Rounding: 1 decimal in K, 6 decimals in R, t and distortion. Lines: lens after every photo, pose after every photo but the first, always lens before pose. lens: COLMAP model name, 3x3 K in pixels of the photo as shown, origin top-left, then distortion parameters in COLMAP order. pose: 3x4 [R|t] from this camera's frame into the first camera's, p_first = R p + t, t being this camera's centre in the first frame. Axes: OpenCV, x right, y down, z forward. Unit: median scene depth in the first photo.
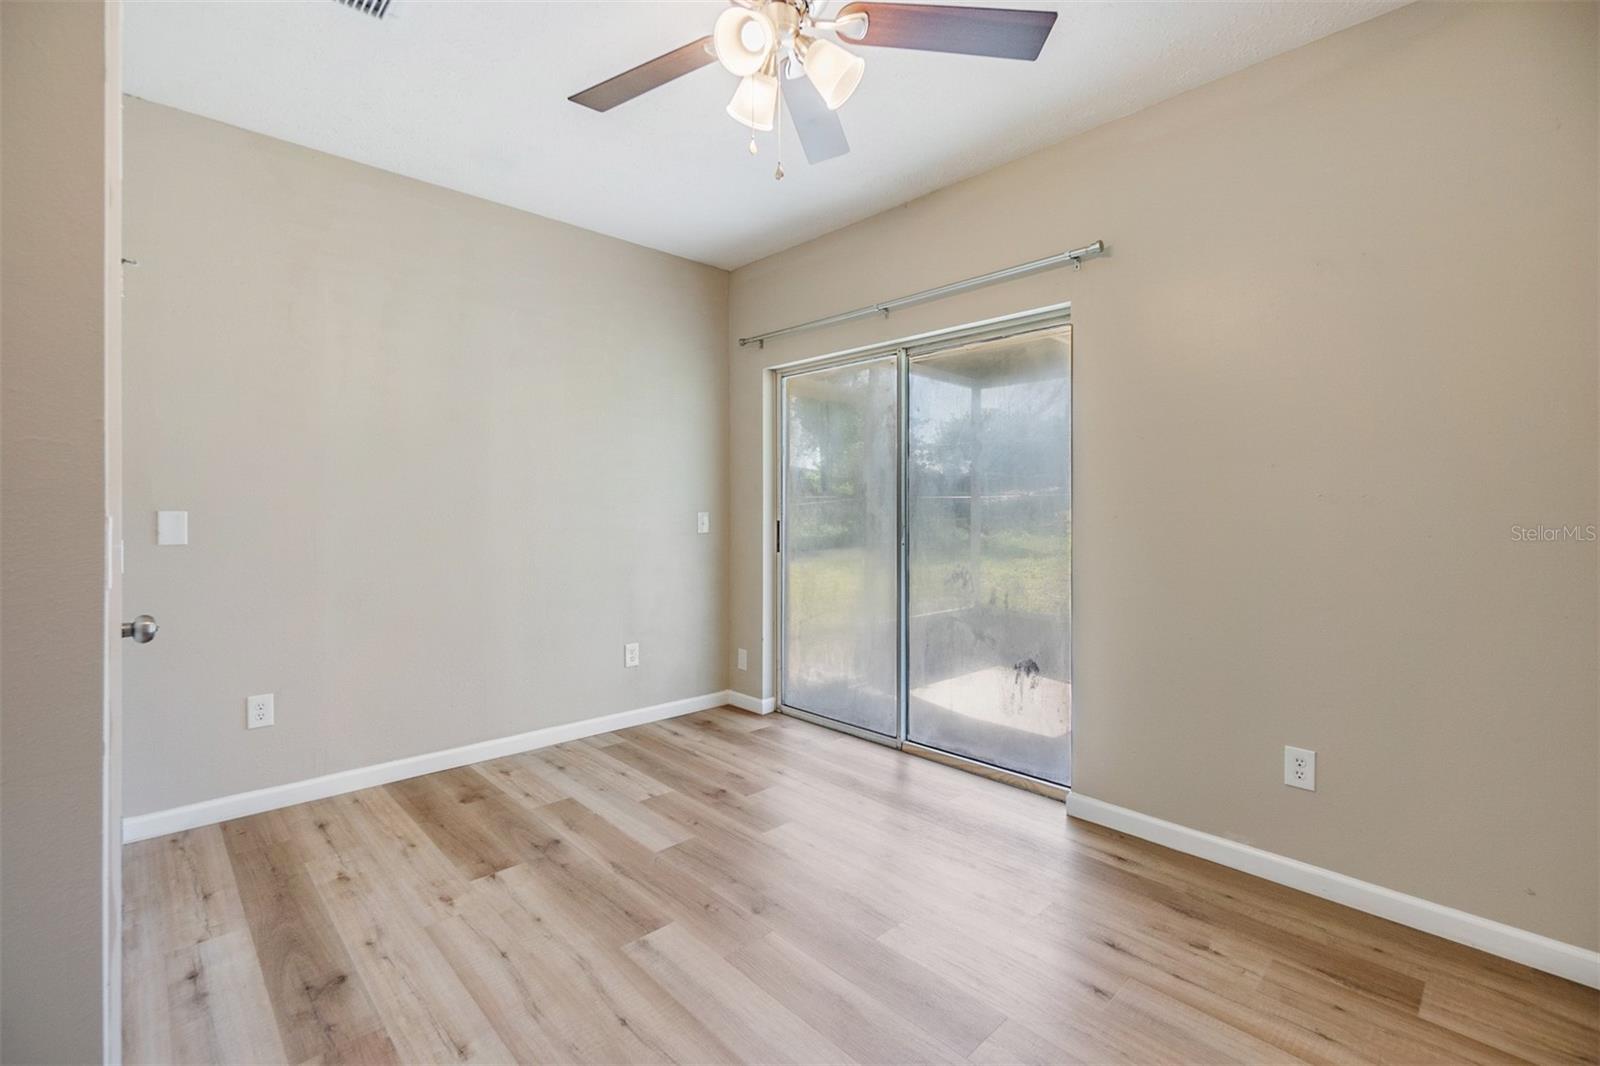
lens RADIAL K [[706.1, 0, 792.3], [0, 706.1, 507.7], [0, 0, 1]] dist [-0.002282, -0.000033]
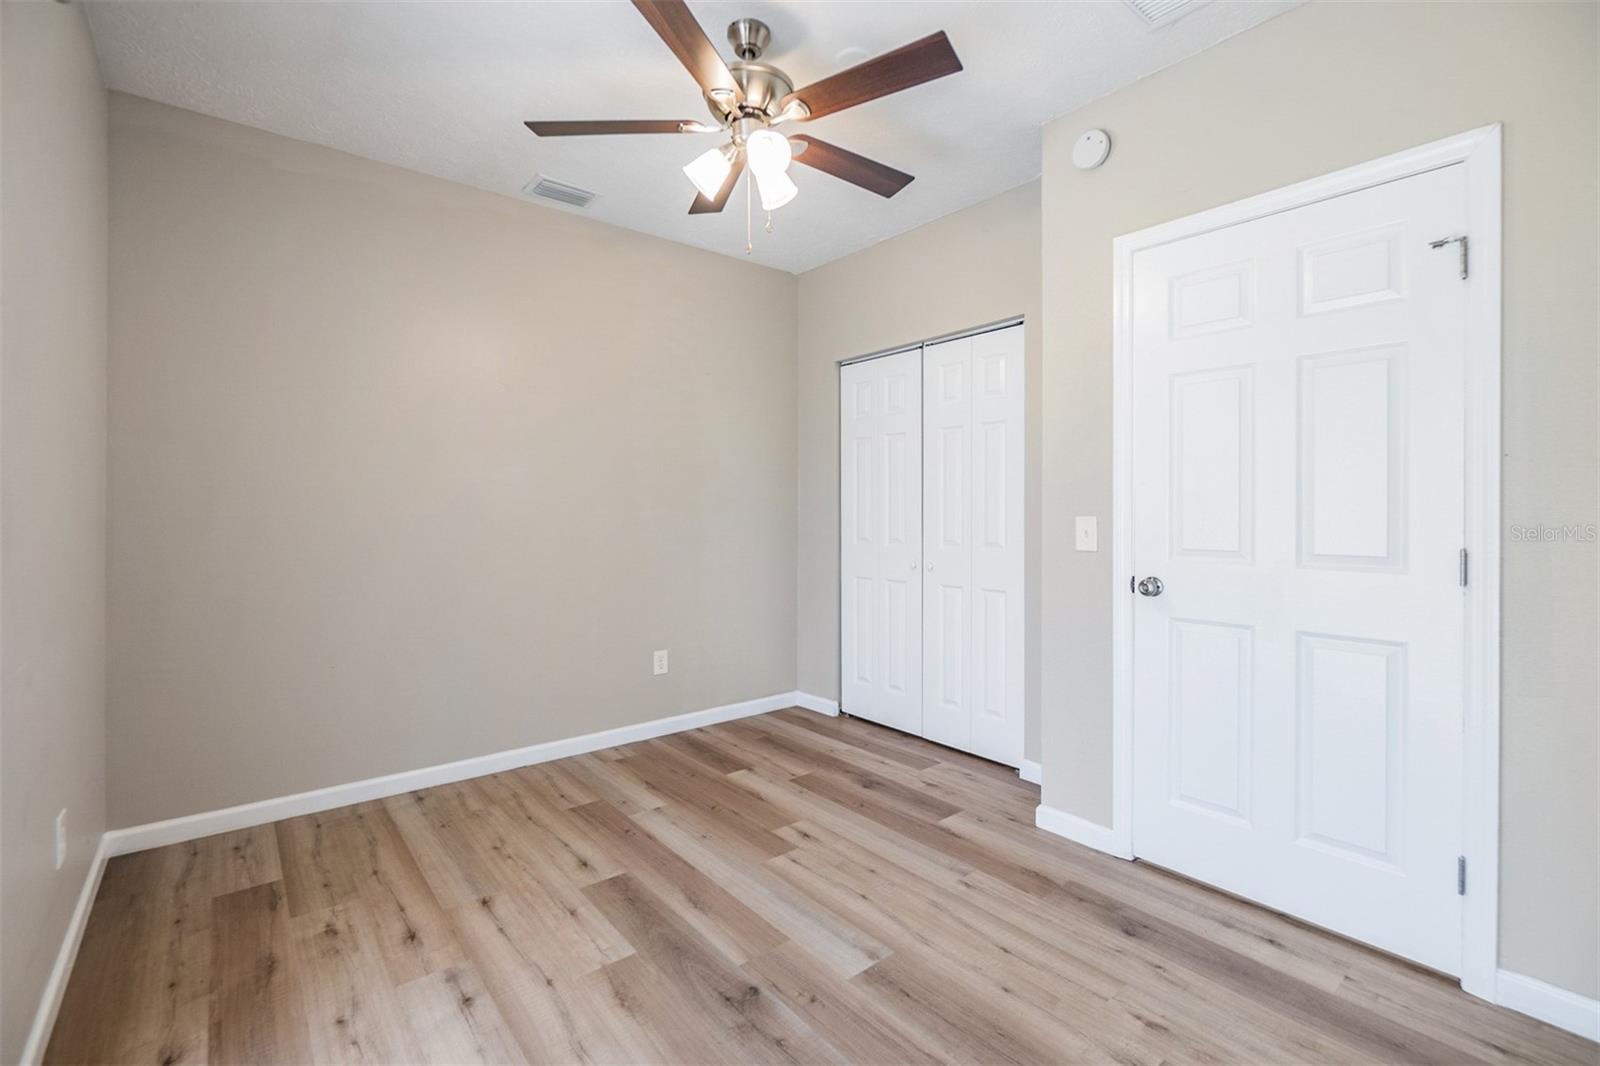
lens RADIAL K [[706.1, 0, 792.3], [0, 706.1, 507.7], [0, 0, 1]] dist [-0.002282, -0.000033]
pose [[-0.997453, -0.007464, 0.070930, -0.168143], [-0.007688, 0.999966, -0.002890, -0.001819], [-0.070906, -0.003427, -0.997477, 2.030743]]
